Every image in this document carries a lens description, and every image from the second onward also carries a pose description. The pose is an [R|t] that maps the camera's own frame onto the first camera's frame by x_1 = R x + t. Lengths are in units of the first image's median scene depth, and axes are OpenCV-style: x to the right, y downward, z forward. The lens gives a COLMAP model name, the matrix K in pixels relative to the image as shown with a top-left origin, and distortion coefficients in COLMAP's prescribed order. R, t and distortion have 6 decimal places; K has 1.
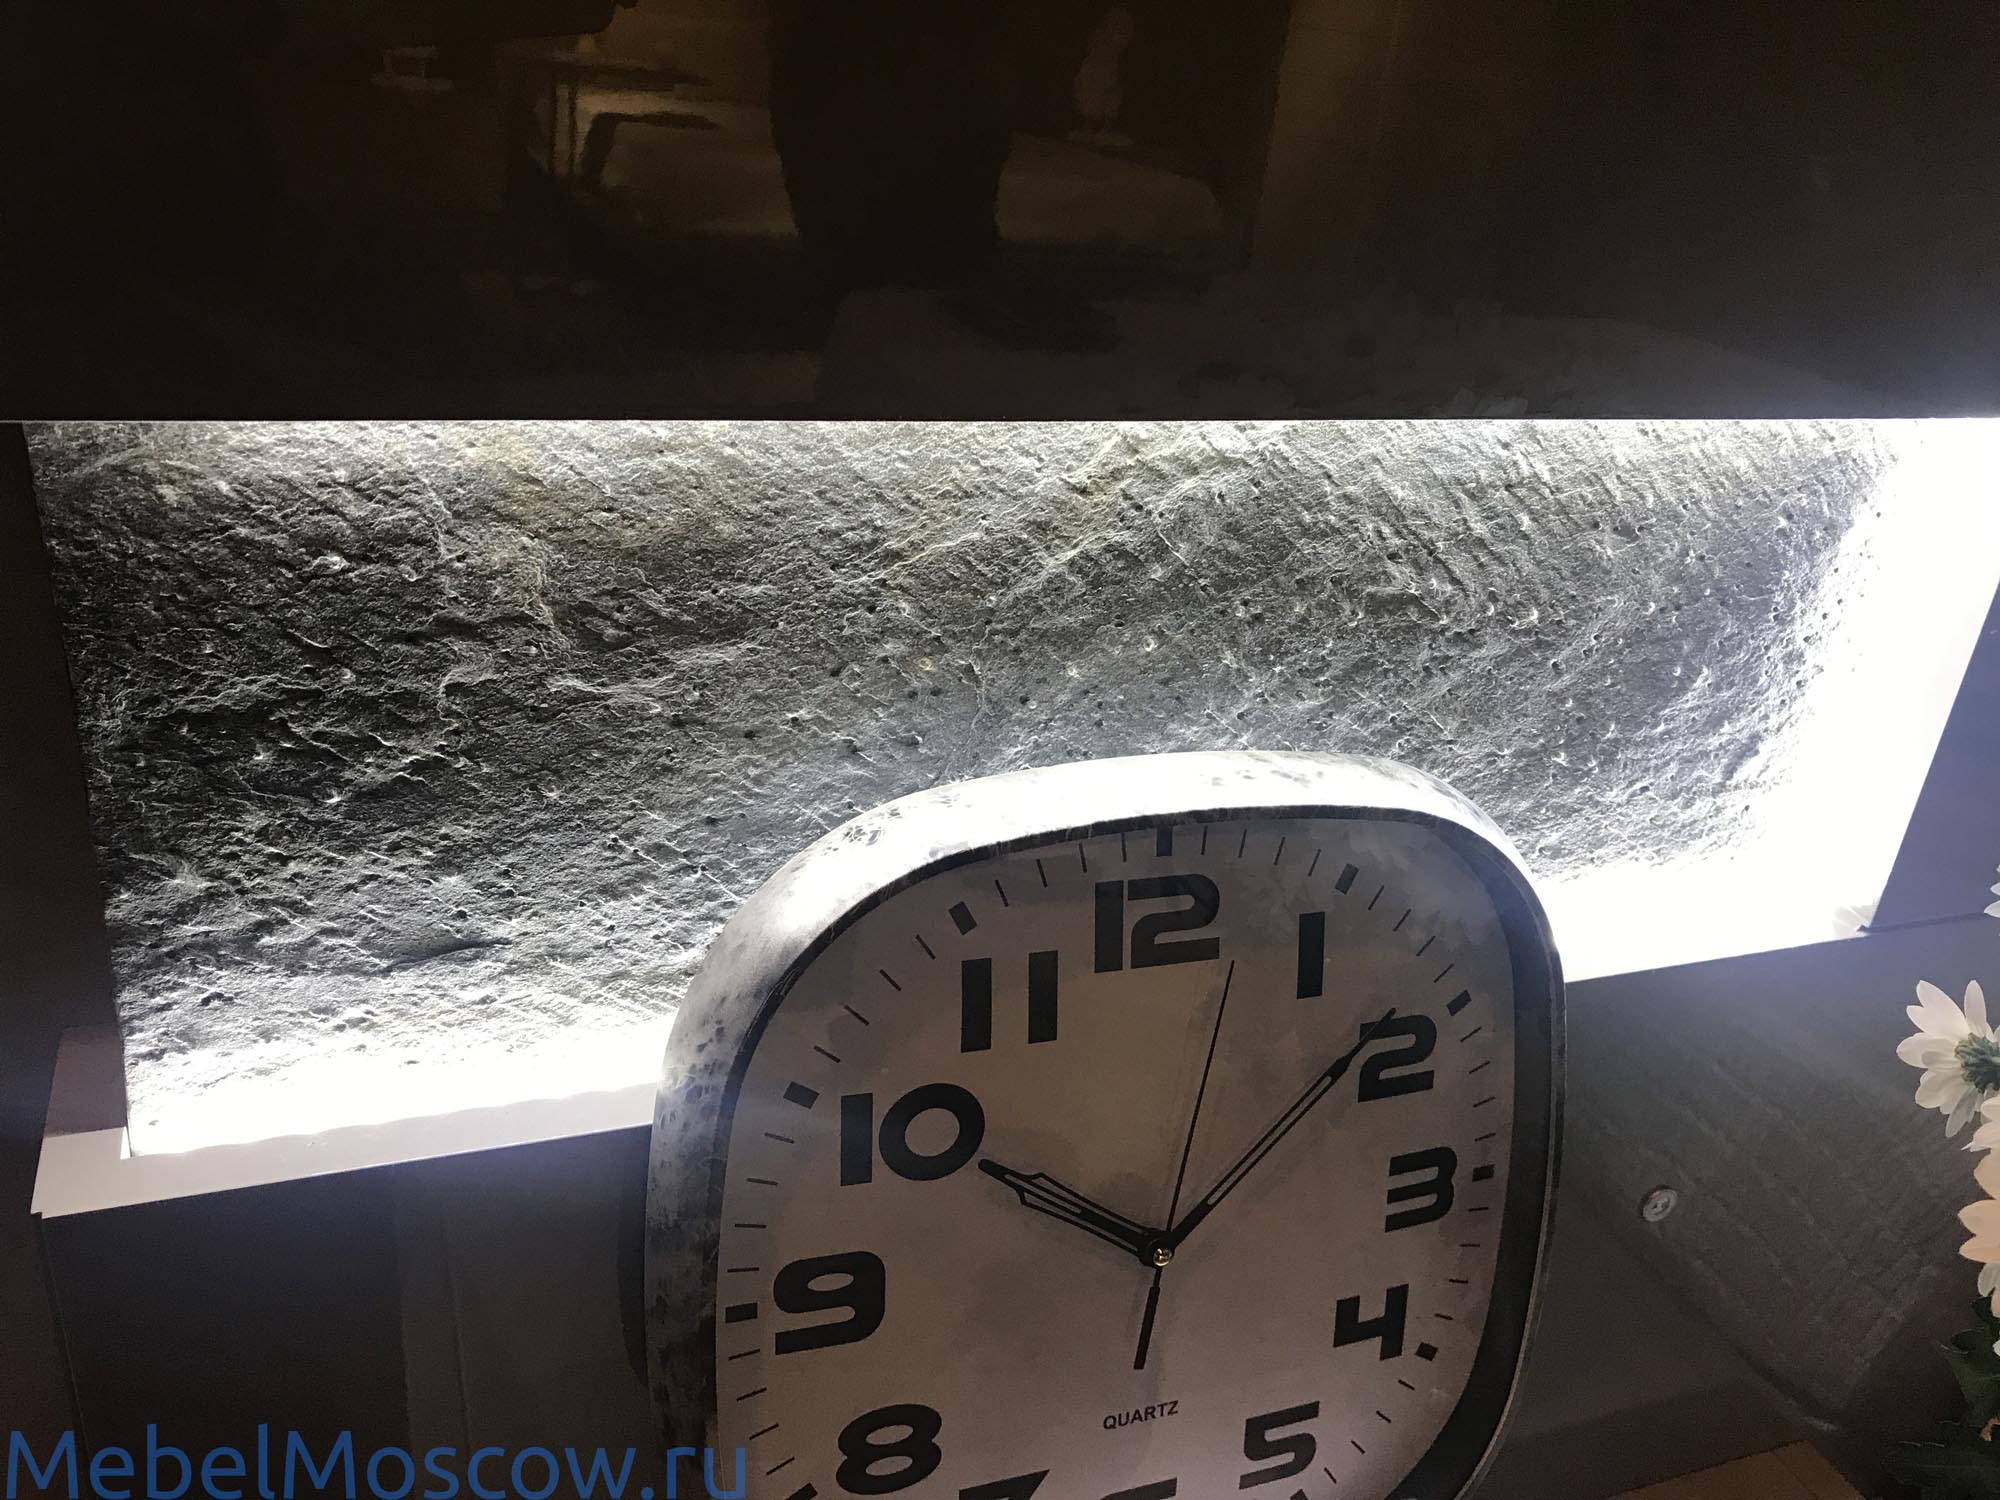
lens RADIAL K [[1611.1, 0, 984.4], [0, 1611.1, 741.9], [0, 0, 1]] dist [-0.002986, 0.012312]
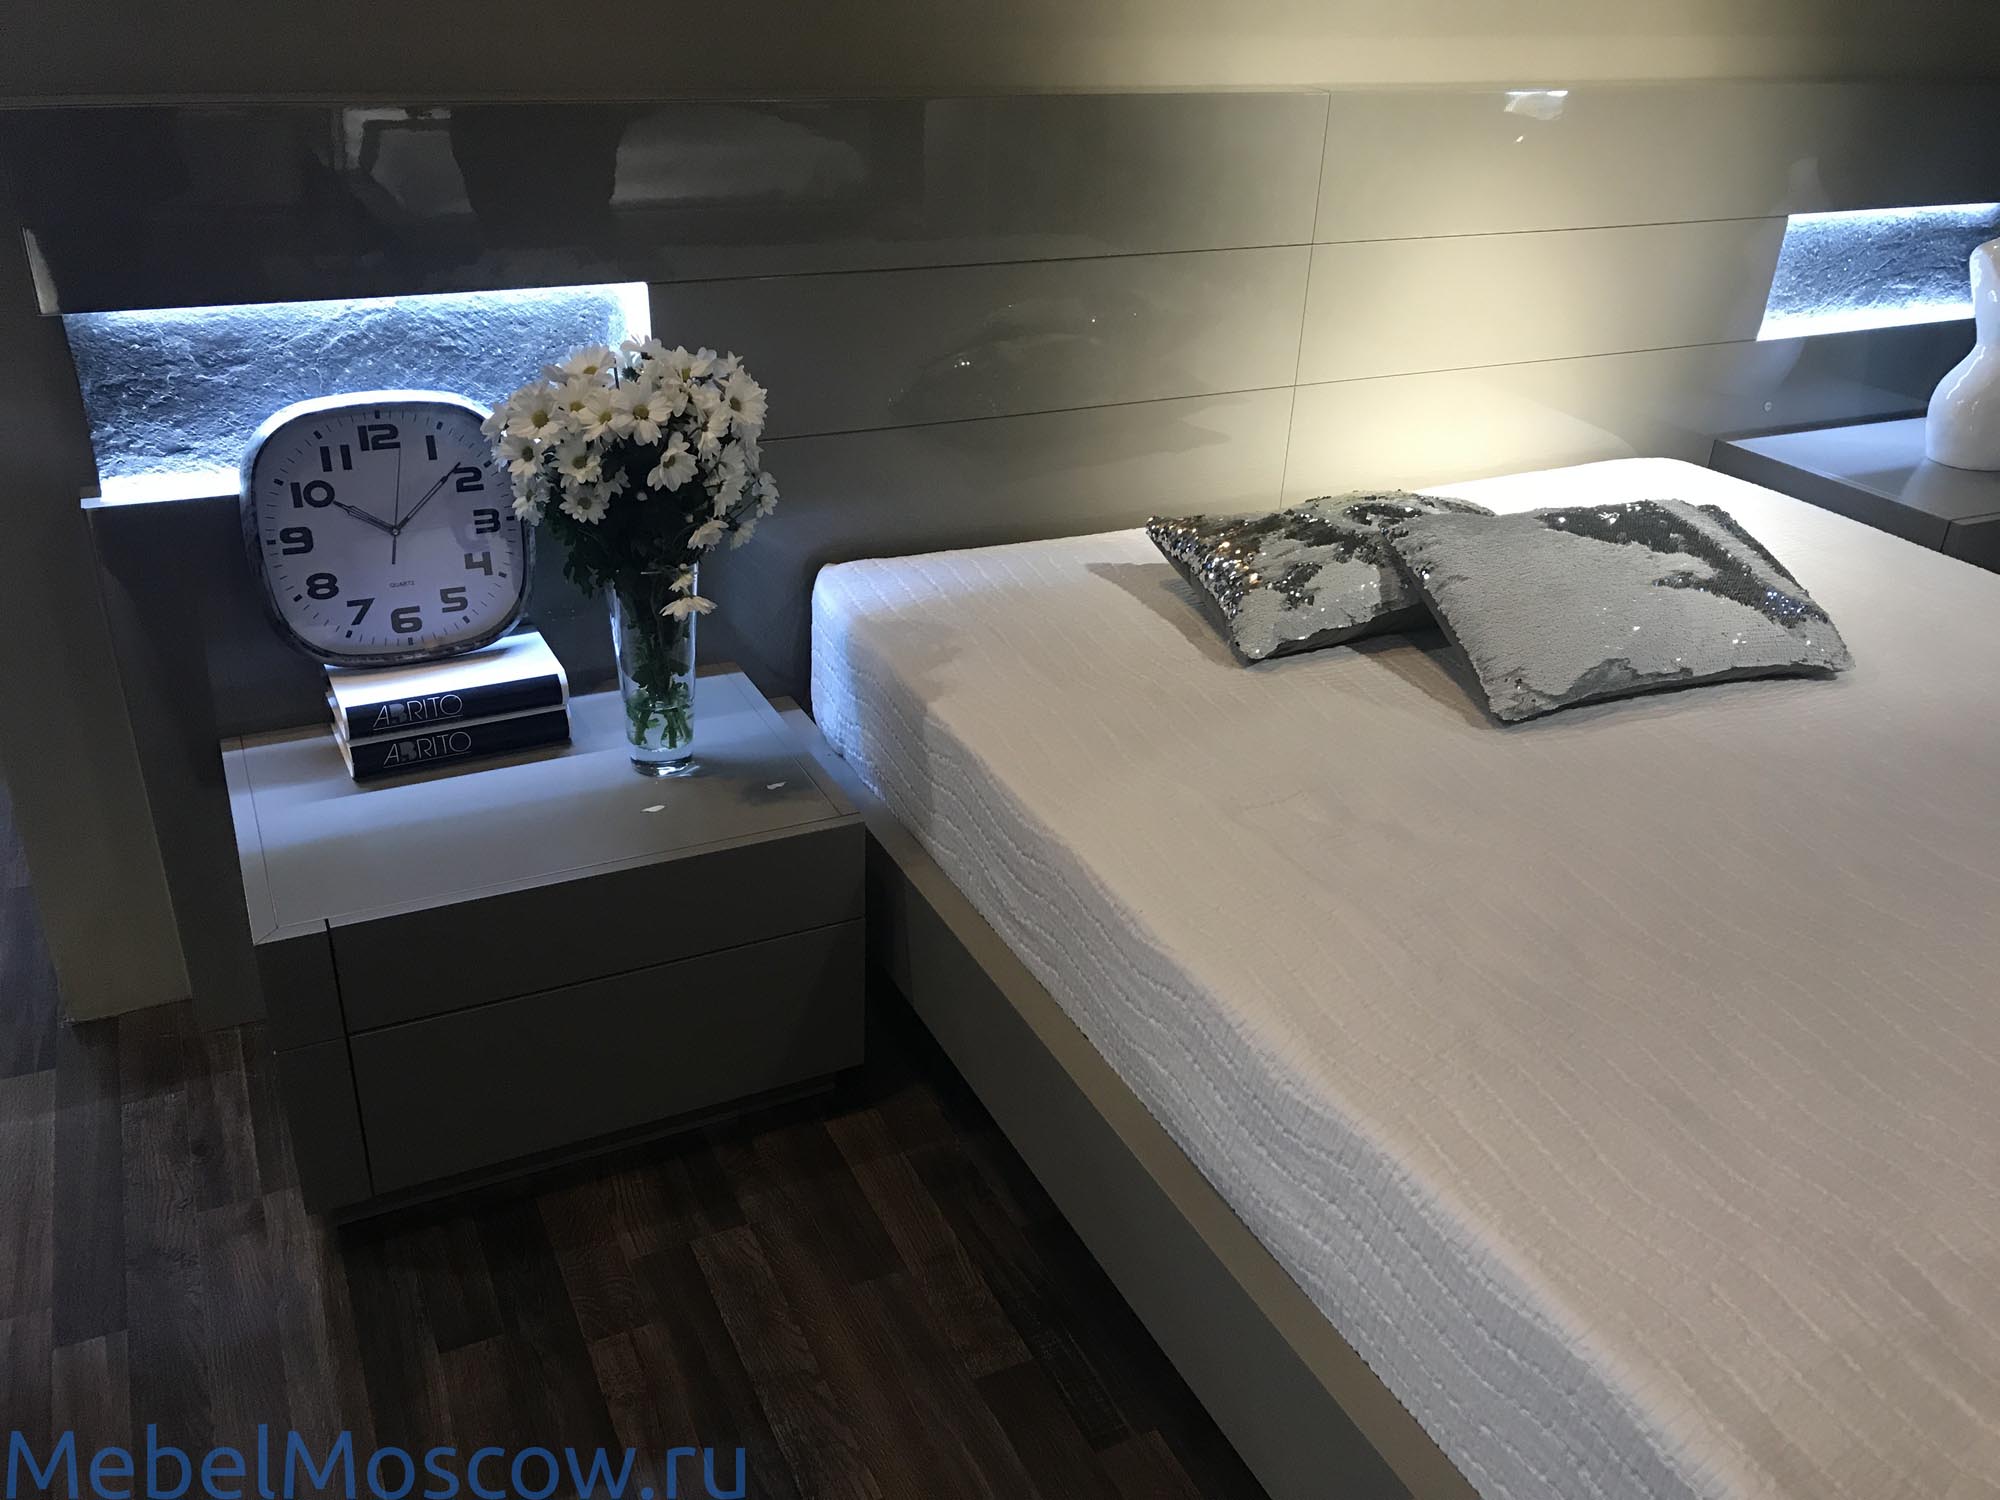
lens RADIAL K [[1611.1, 0, 1018.6], [0, 1611.1, 757.4], [0, 0, 1]] dist [-0.002986, 0.012312]
pose [[0.994745, -0.087208, 0.053630, 1.363959], [0.084158, 0.994836, 0.056733, 0.790199], [-0.058301, -0.051922, 0.996948, -2.945384]]
